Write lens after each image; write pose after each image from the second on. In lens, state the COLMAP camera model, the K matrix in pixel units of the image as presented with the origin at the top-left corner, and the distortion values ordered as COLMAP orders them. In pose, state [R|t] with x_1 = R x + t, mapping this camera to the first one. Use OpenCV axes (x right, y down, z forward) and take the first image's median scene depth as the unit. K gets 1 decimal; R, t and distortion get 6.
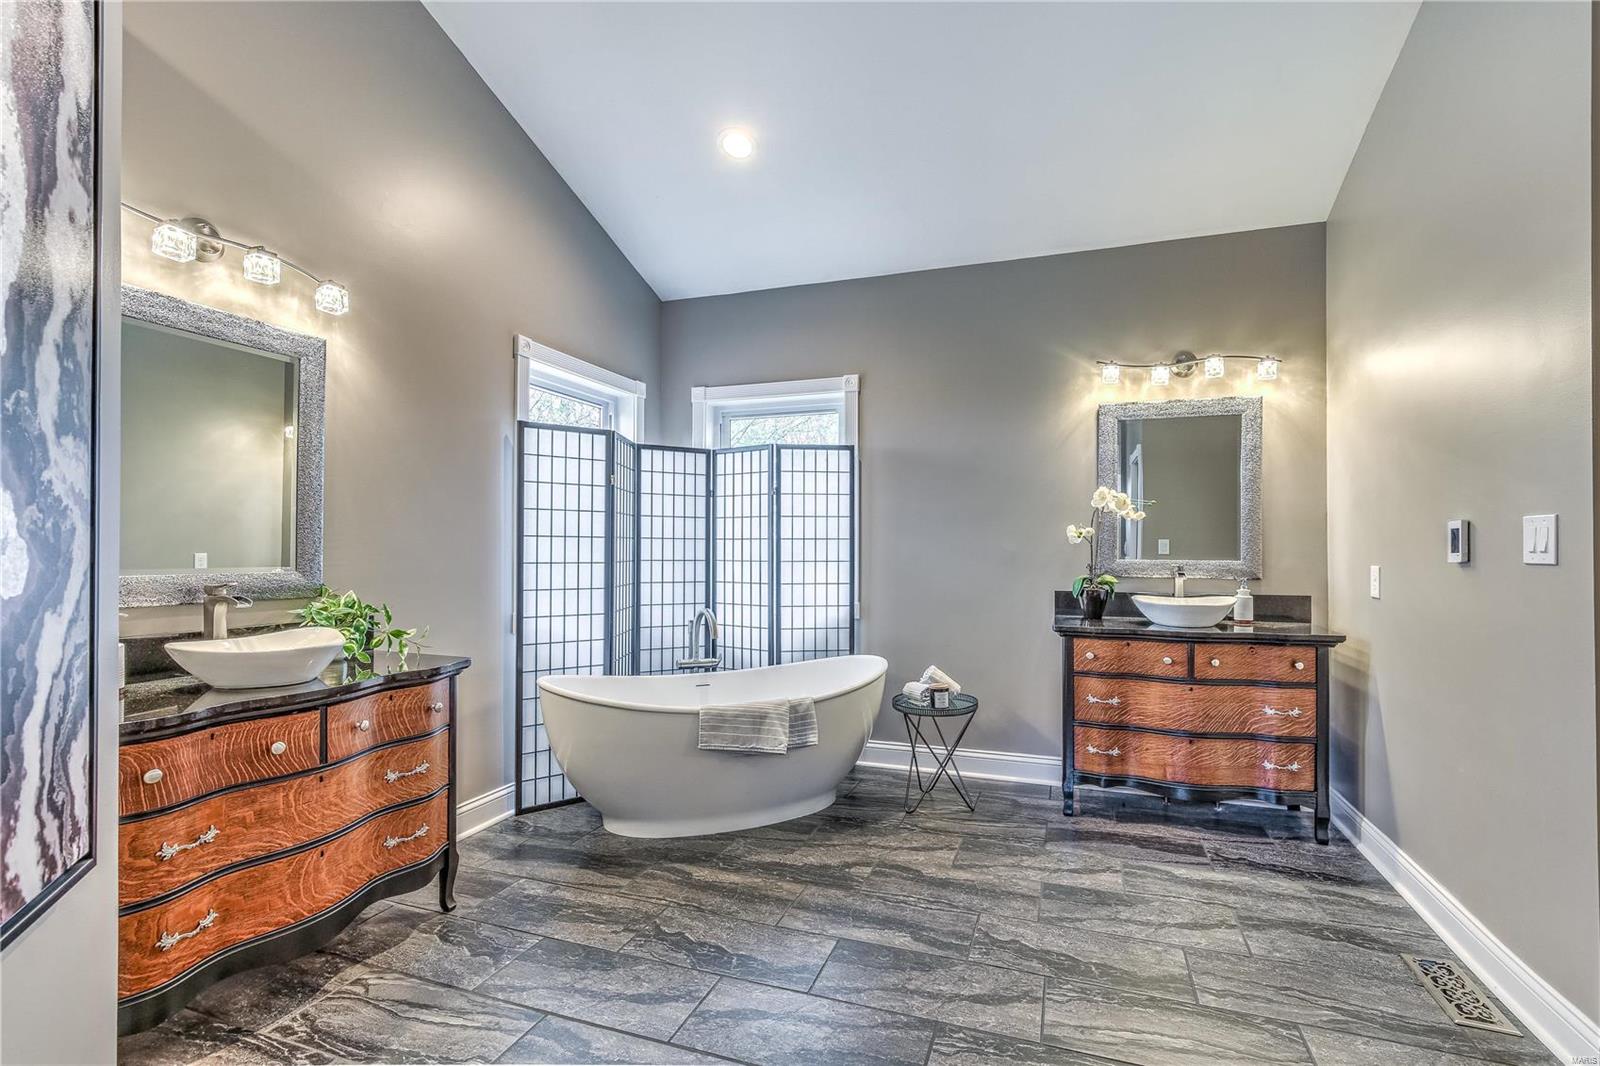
lens RADIAL K [[743.7, 0, 801.3], [0, 743.7, 542.1], [0, 0, 1]] dist [-0.003408, 0.002629]
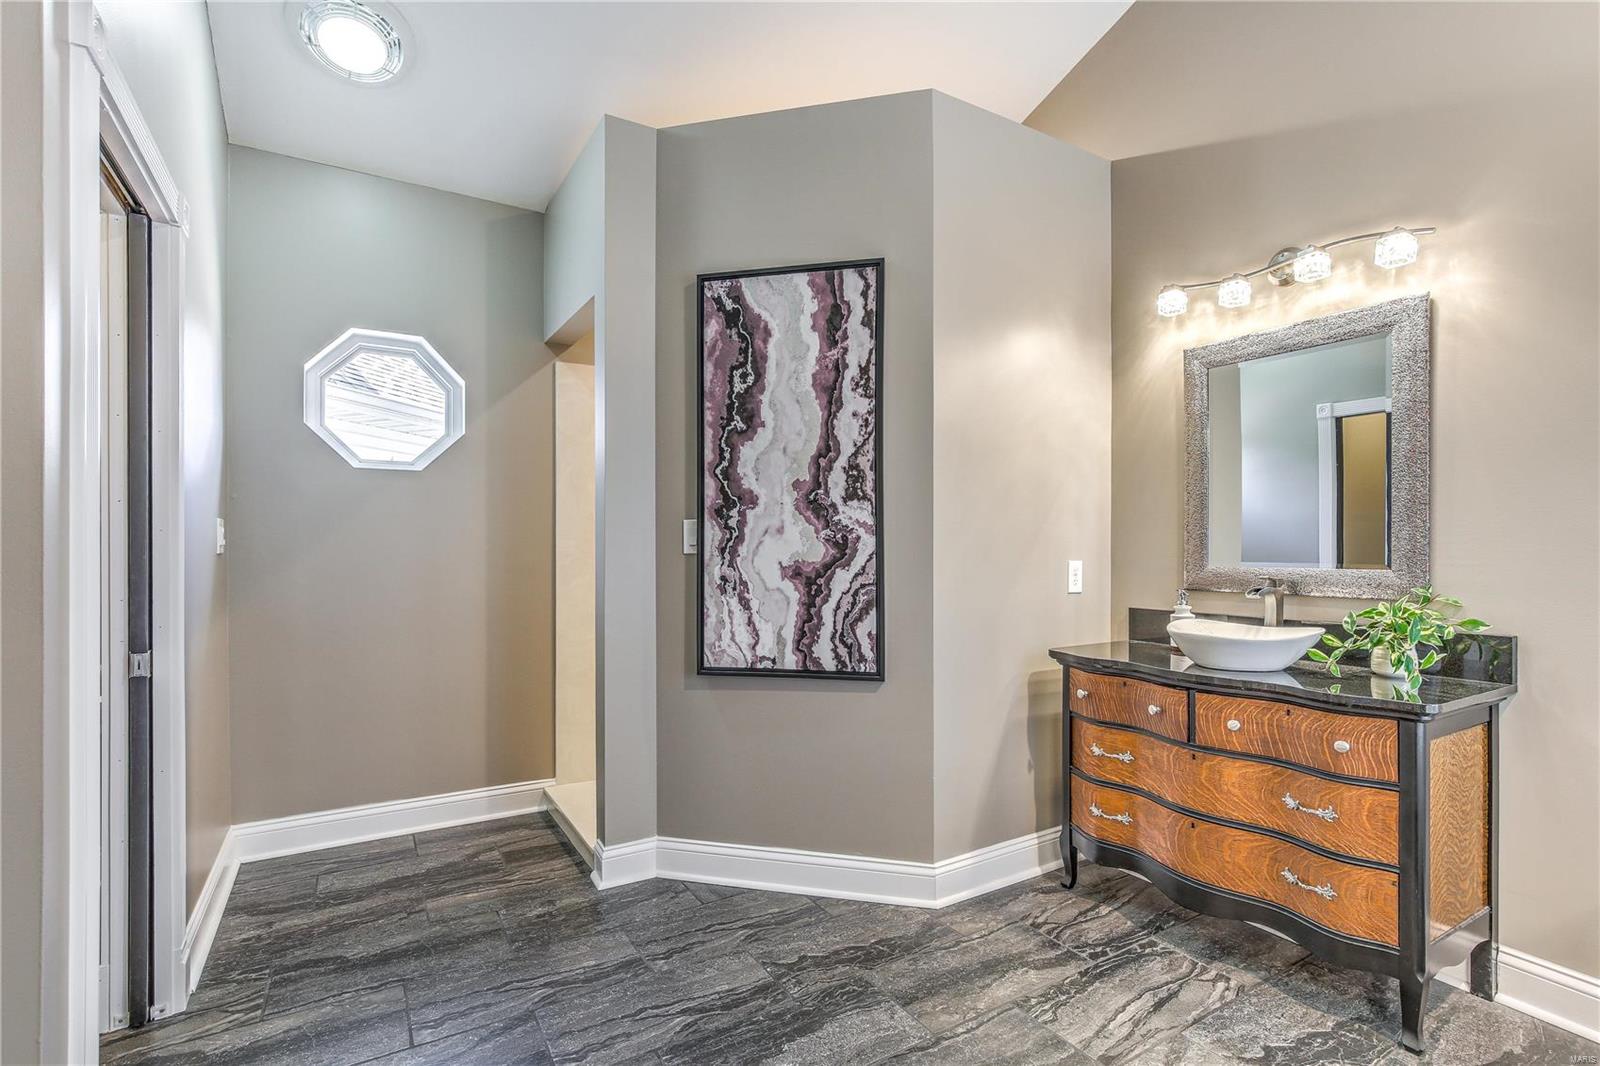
lens RADIAL K [[743.7, 0, 799.7], [0, 743.7, 542.0], [0, 0, 1]] dist [-0.003408, 0.002629]
pose [[-0.627039, -0.004789, -0.778973, 0.624928], [0.008214, 0.999885, -0.012759, 0.016408], [0.778945, -0.014399, -0.626927, 1.376239]]
